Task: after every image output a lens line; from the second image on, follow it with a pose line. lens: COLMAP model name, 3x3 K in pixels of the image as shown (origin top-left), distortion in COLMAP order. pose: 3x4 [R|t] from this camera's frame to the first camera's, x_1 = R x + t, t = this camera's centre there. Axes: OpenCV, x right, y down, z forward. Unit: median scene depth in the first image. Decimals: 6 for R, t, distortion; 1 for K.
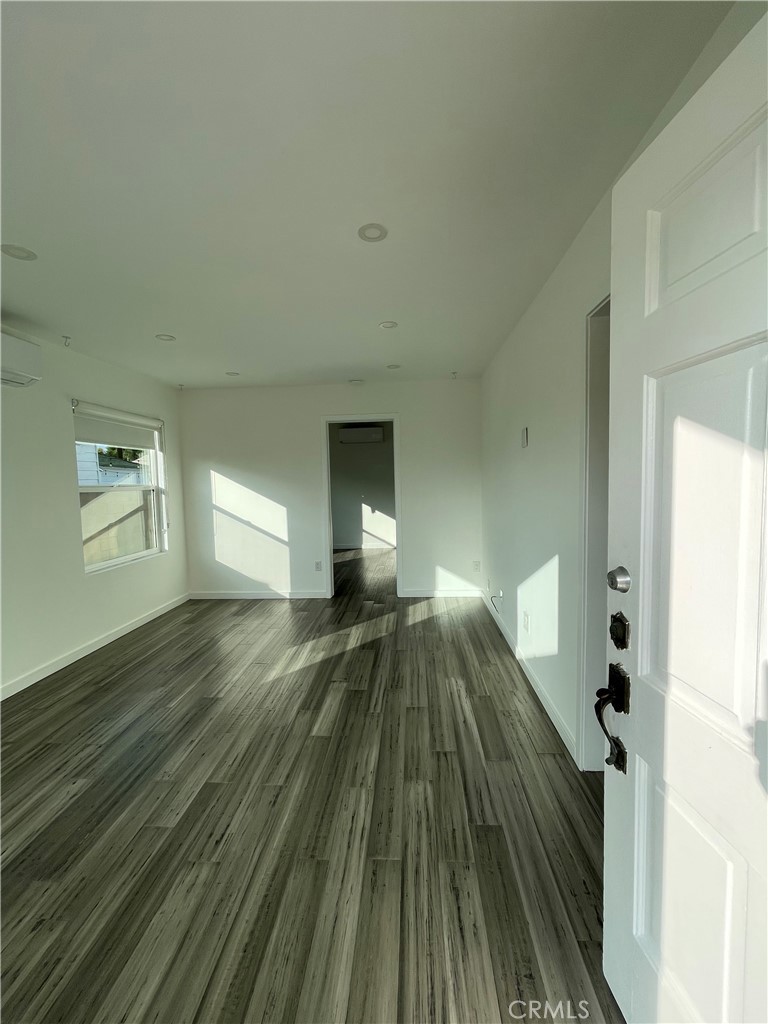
lens RADIAL K [[413.4, 0, 383.4], [0, 413.4, 510.3], [0, 0, 1]] dist [-0.003383, 0.001216]
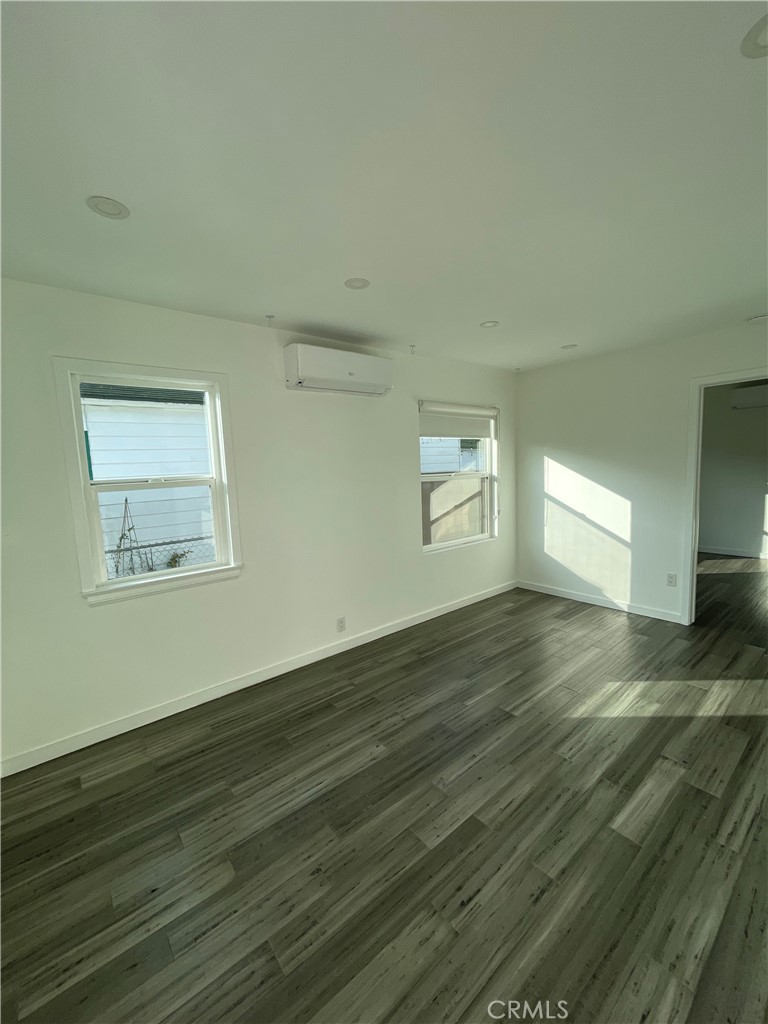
lens RADIAL K [[413.4, 0, 387.5], [0, 413.4, 510.2], [0, 0, 1]] dist [-0.003383, 0.001216]
pose [[0.688628, 0.074232, -0.721305, 0.037015], [-0.032426, 0.996904, 0.071637, -0.056770], [0.724390, -0.025942, 0.688903, 0.180488]]
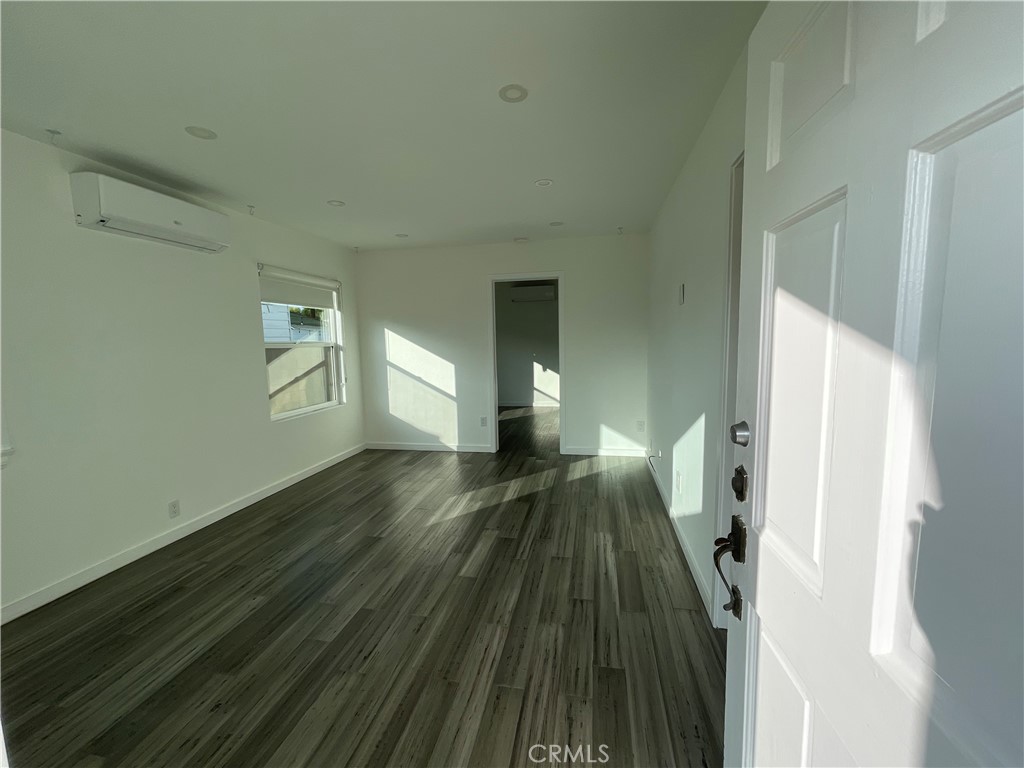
lens RADIAL K [[413.4, 0, 514.3], [0, 413.4, 386.1], [0, 0, 1]] dist [-0.003383, 0.001216]
pose [[0.992529, 0.017883, -0.120692, 0.077068], [-0.012899, 0.999037, 0.041945, 0.004071], [0.121326, -0.040075, 0.991803, -0.026813]]
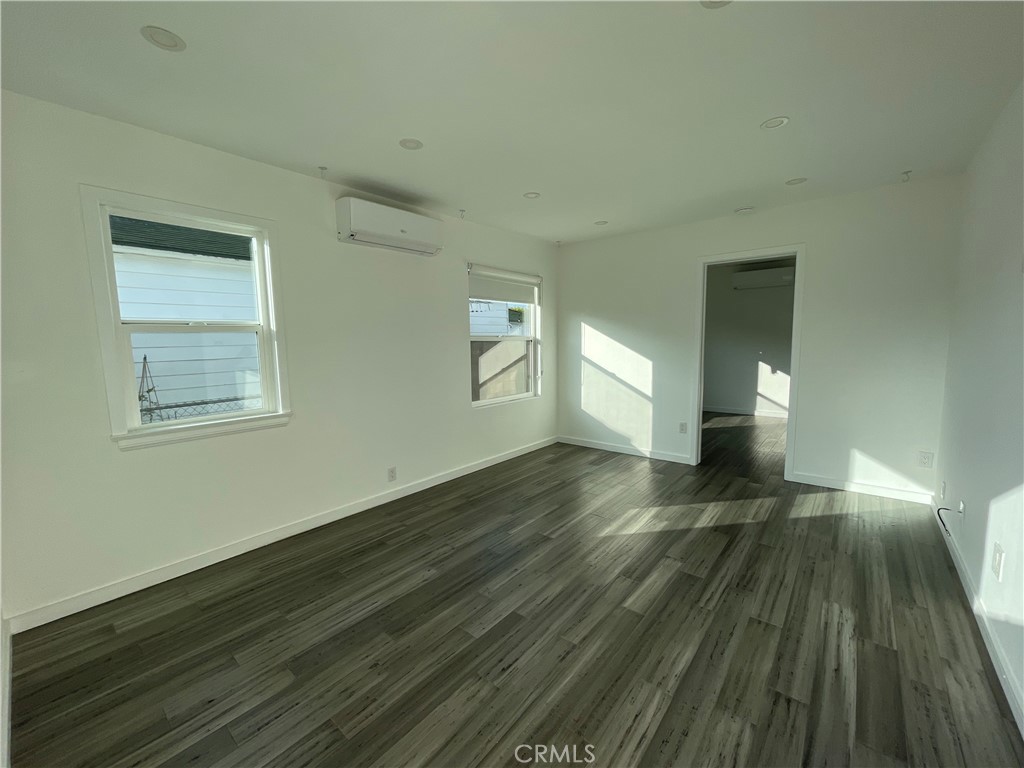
lens RADIAL K [[413.4, 0, 516.9], [0, 413.4, 385.8], [0, 0, 1]] dist [-0.003383, 0.001216]
pose [[0.813841, 0.076131, -0.576079, 0.108720], [-0.048108, 0.996804, 0.063769, 0.007084], [0.579092, -0.024184, 0.814903, 0.107462]]
